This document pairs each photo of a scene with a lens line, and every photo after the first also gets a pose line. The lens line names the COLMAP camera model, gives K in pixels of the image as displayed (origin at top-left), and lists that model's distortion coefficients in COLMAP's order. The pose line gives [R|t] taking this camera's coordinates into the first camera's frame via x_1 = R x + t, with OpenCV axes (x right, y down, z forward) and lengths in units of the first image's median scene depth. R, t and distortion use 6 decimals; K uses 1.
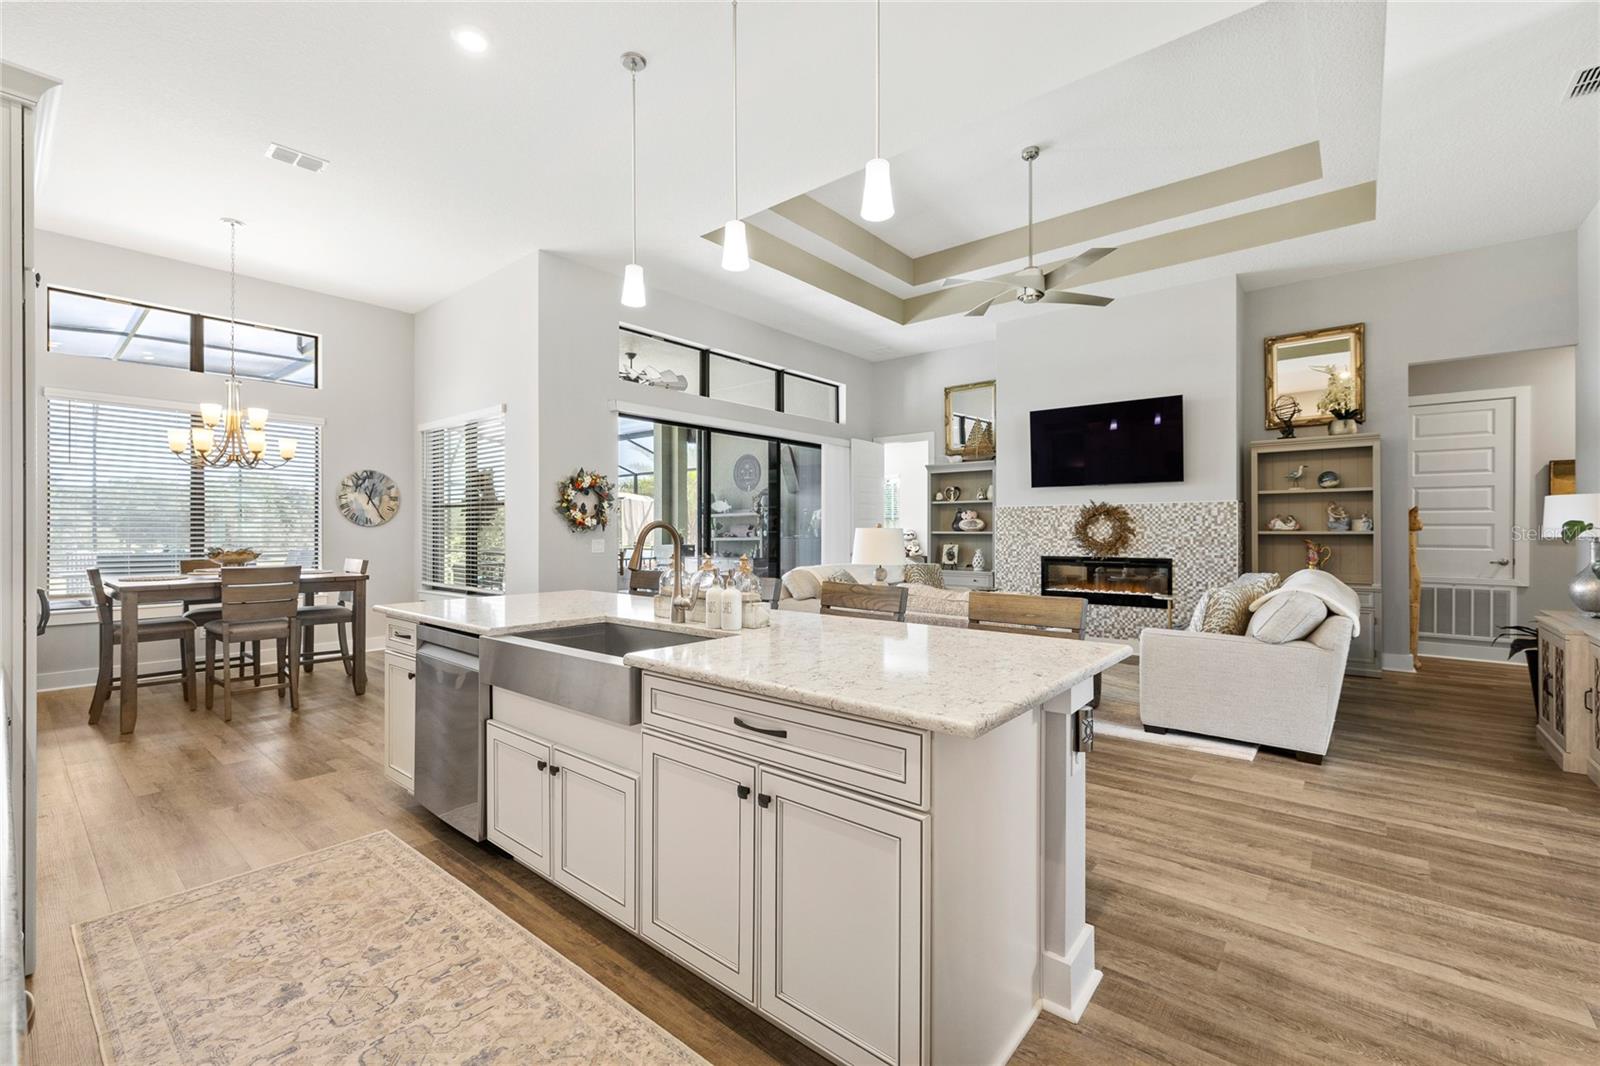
lens RADIAL K [[677.8, 0, 798.4], [0, 677.8, 530.0], [0, 0, 1]] dist [0.000184, -0.000215]
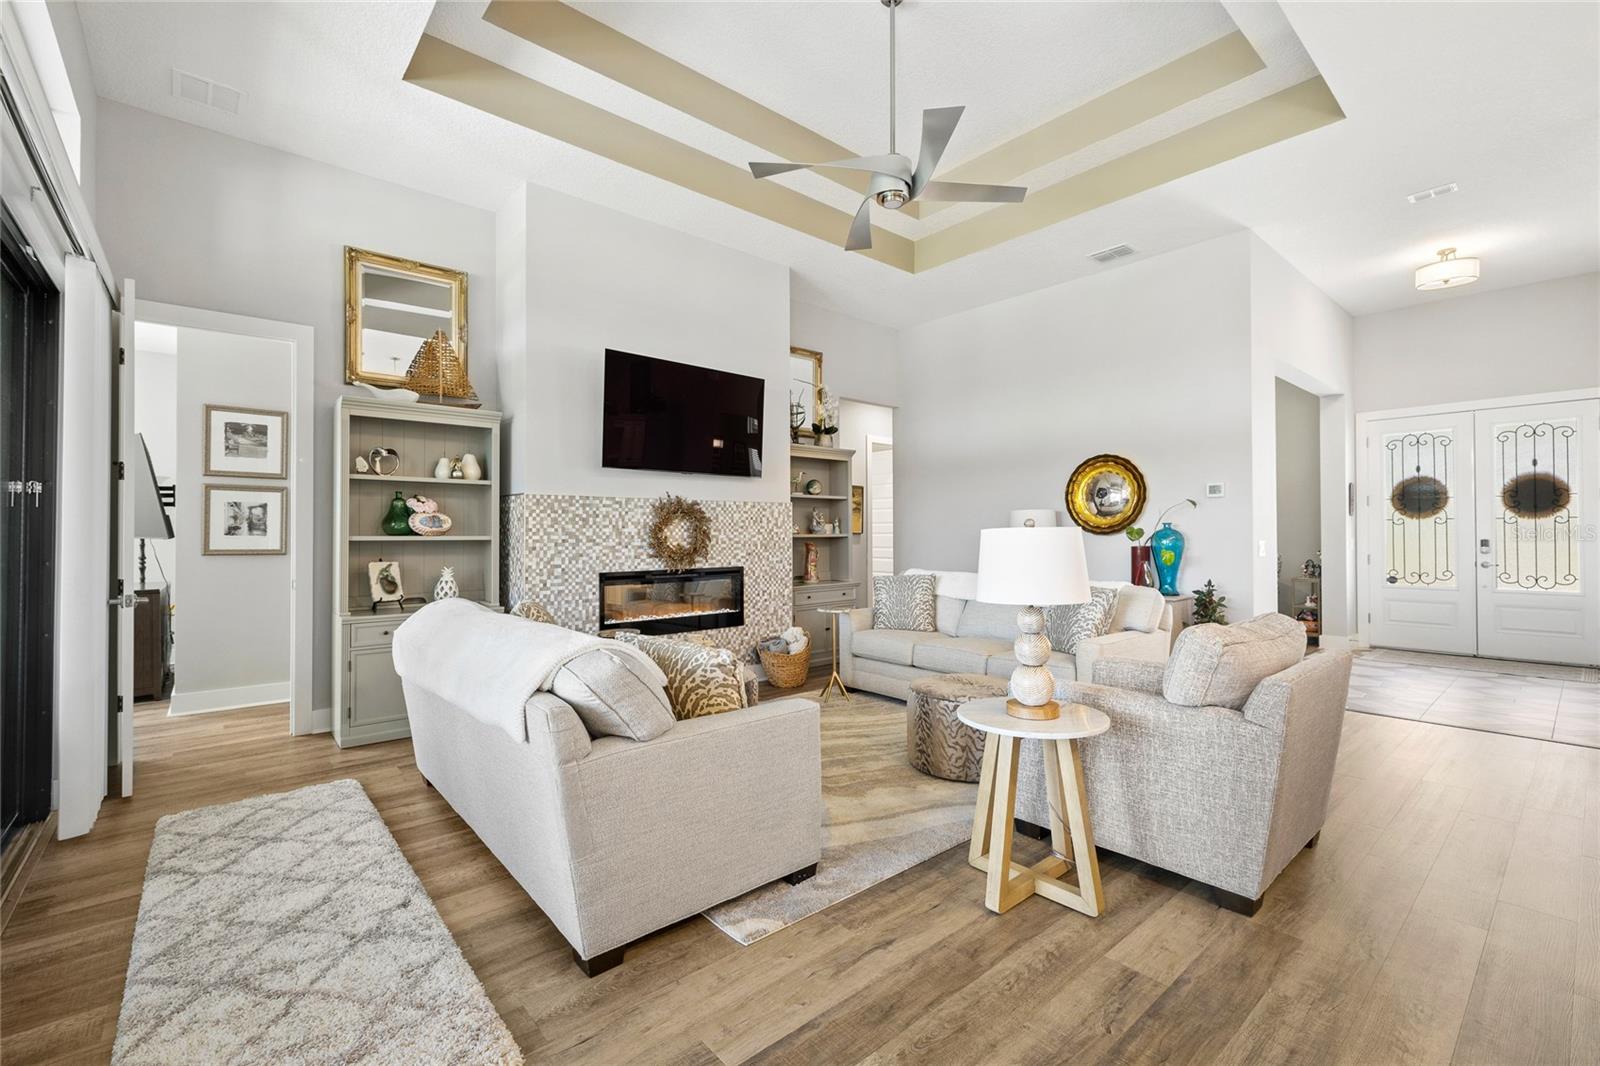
lens RADIAL K [[688.0, 0, 798.8], [0, 688.0, 529.0], [0, 0, 1]] dist [0.000198, 0.000393]
pose [[0.166580, 0.007041, 0.986003, -0.312941], [0.001348, 0.999972, -0.007369, 0.001479], [-0.986027, 0.002557, 0.166566, 0.830561]]
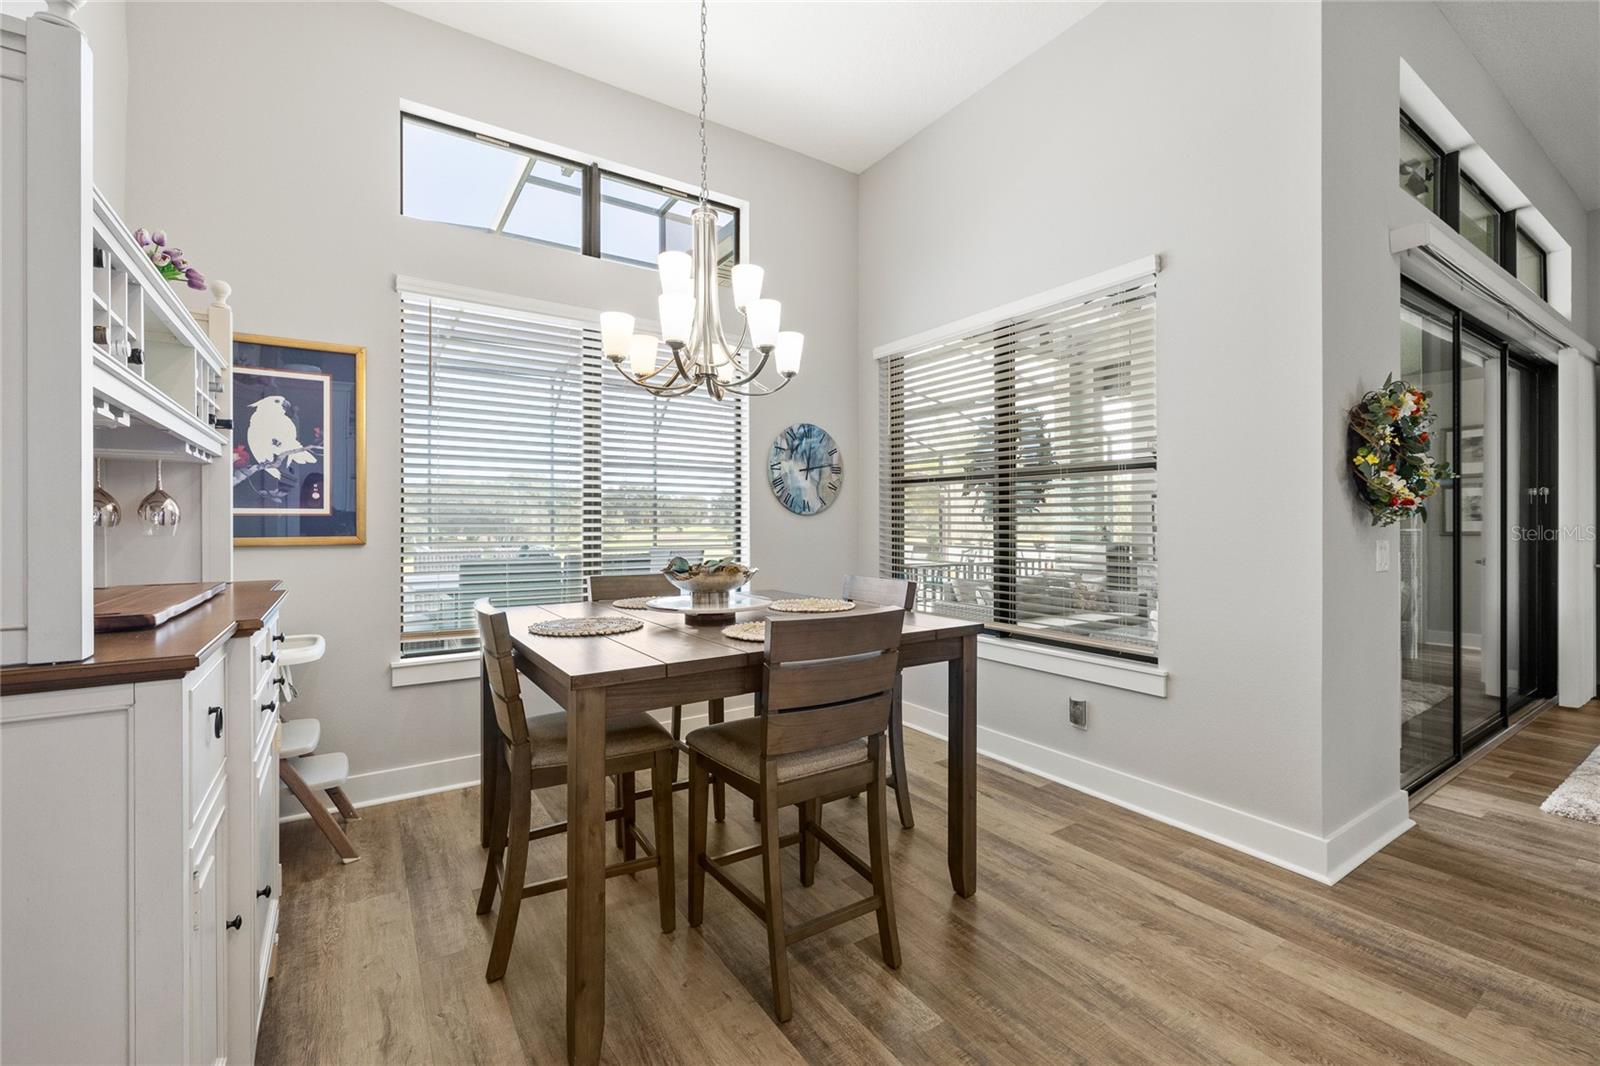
lens RADIAL K [[672.6, 0, 804.3], [0, 672.6, 528.3], [0, 0, 1]] dist [0.000980, 0.000240]
pose [[0.959951, 0.001161, -0.280166, -0.522414], [0.001755, 0.999947, 0.010157, 0.000842], [0.280163, -0.010242, 0.959898, 0.461048]]
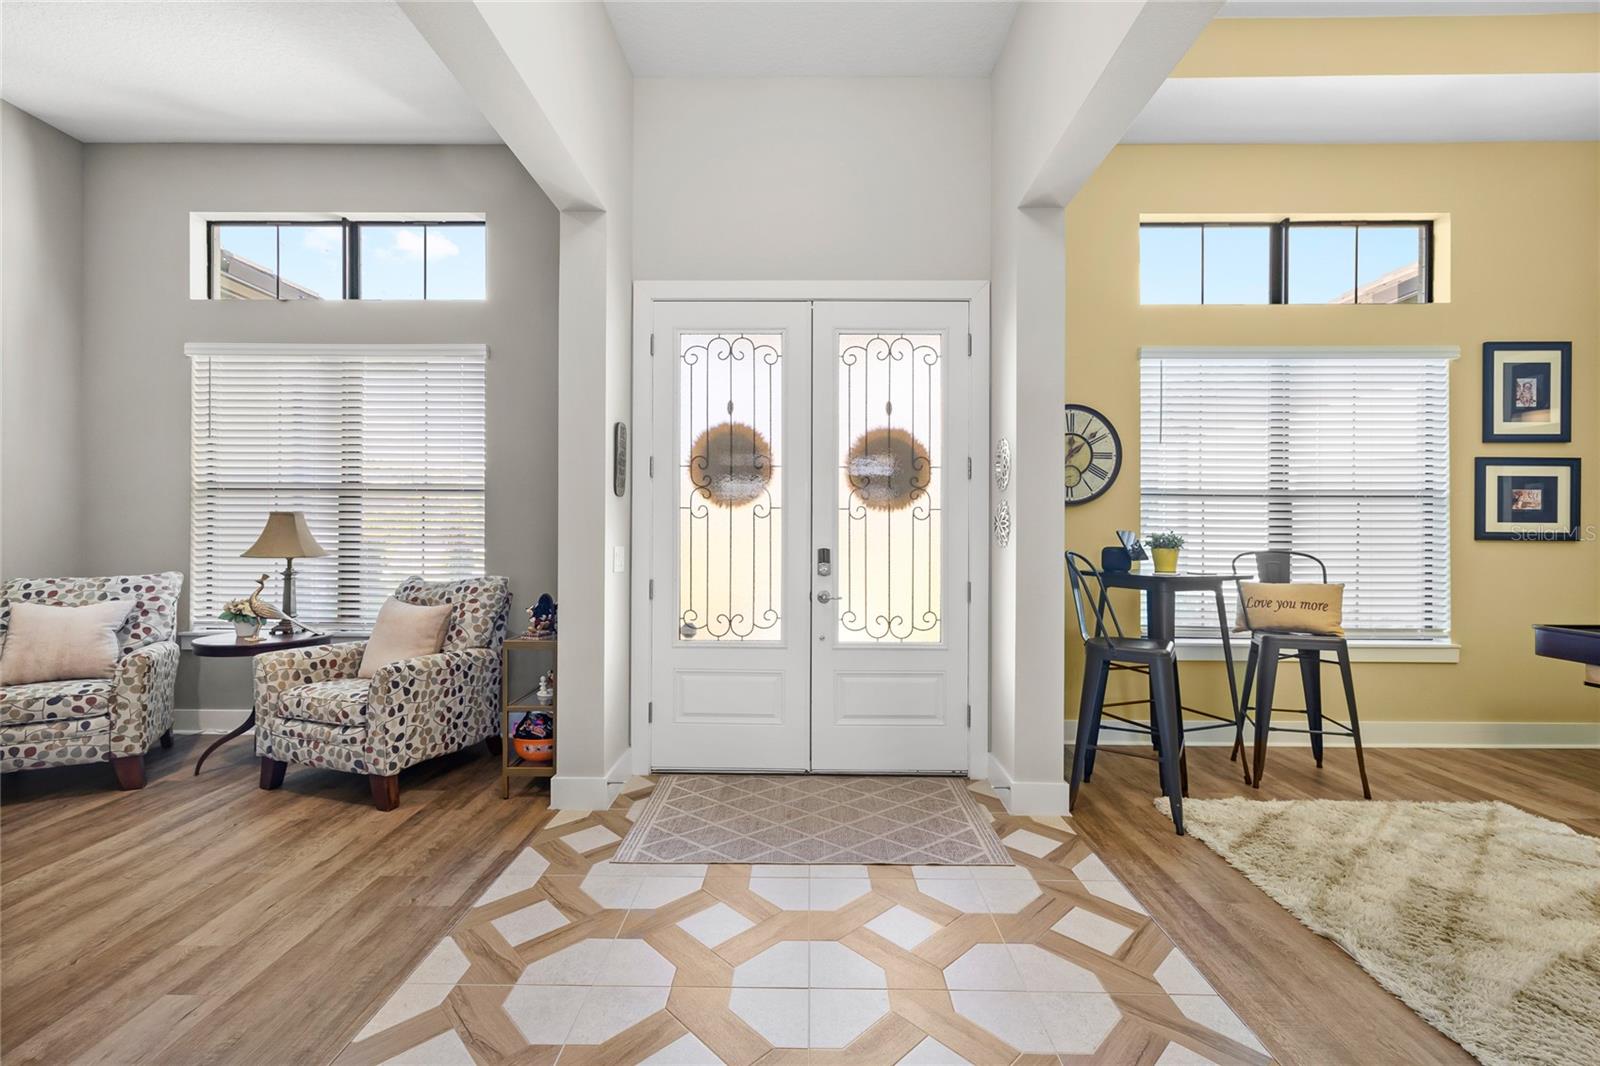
lens RADIAL K [[677.8, 0, 798.4], [0, 677.8, 530.0], [0, 0, 1]] dist [0.000184, -0.000215]
pose [[-0.630979, -0.000634, 0.775800, 0.524343], [-0.006769, 0.999966, -0.004688, -0.001286], [-0.775770, -0.008210, -0.630962, 0.309304]]
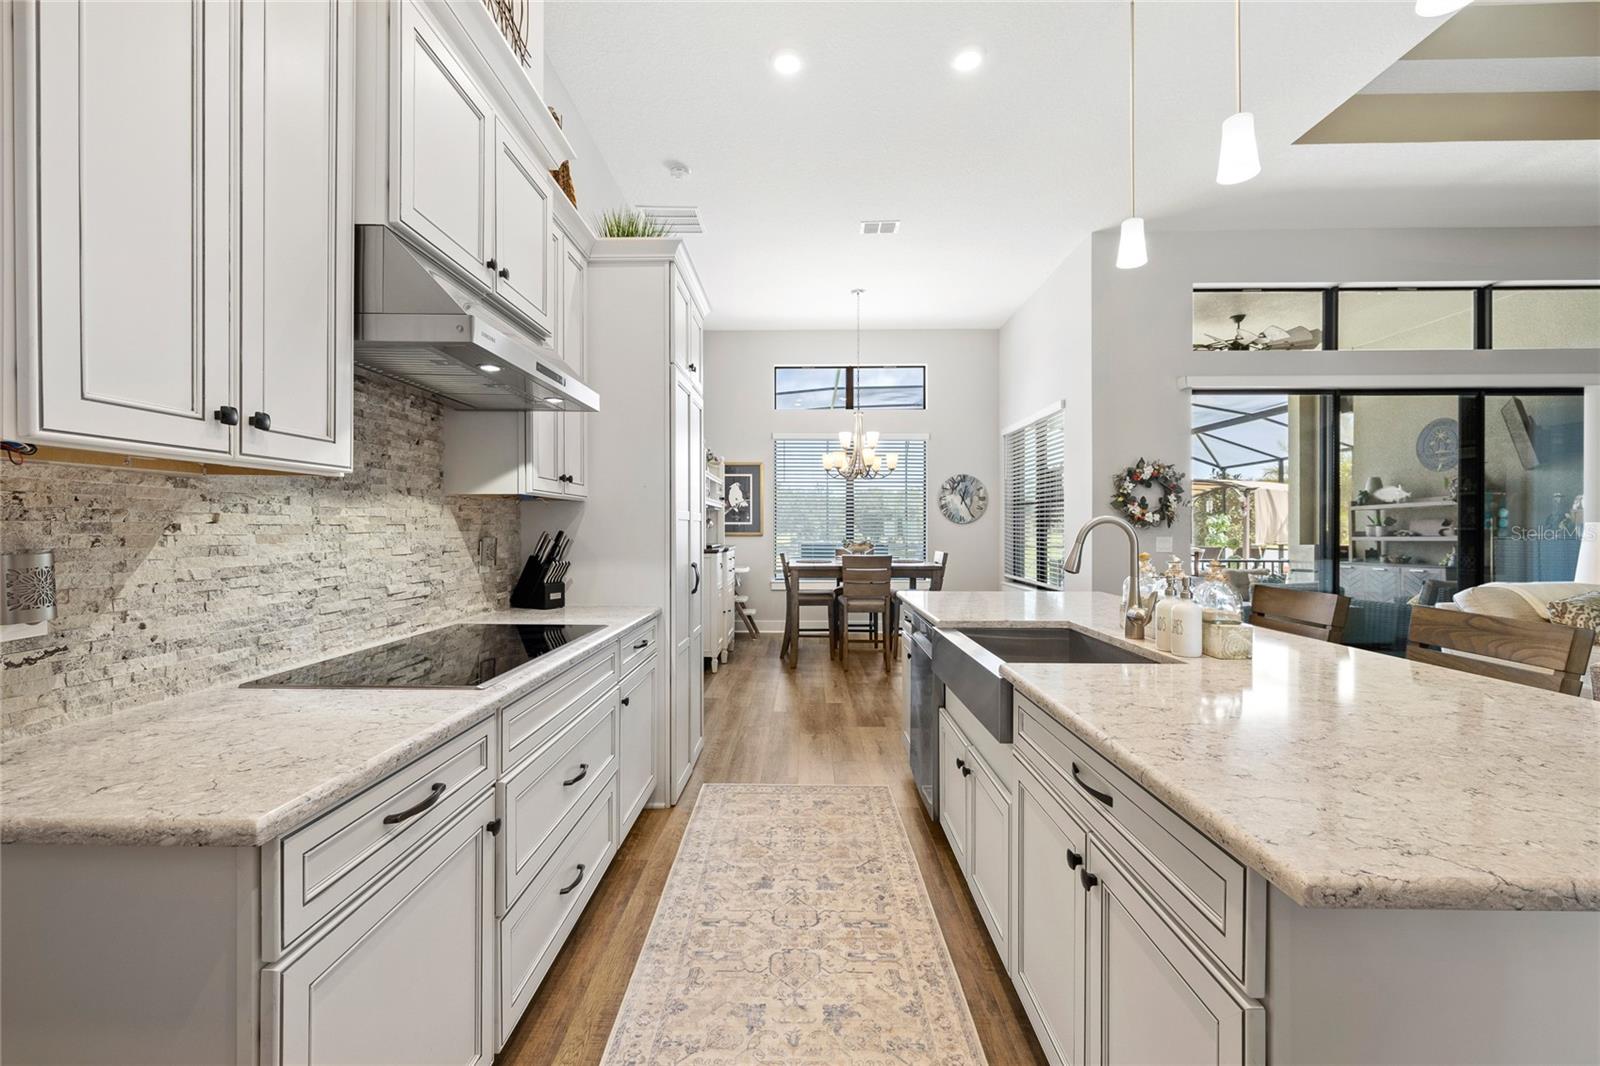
lens RADIAL K [[675.4, 0, 792.5], [0, 675.4, 529.3], [0, 0, 1]] dist [0.001598, 0.000216]
pose [[0.627738, 0.002234, -0.778422, 0.084694], [0.000918, 0.999993, 0.003610, 0.000149], [0.778424, -0.002981, 0.627732, 0.067074]]
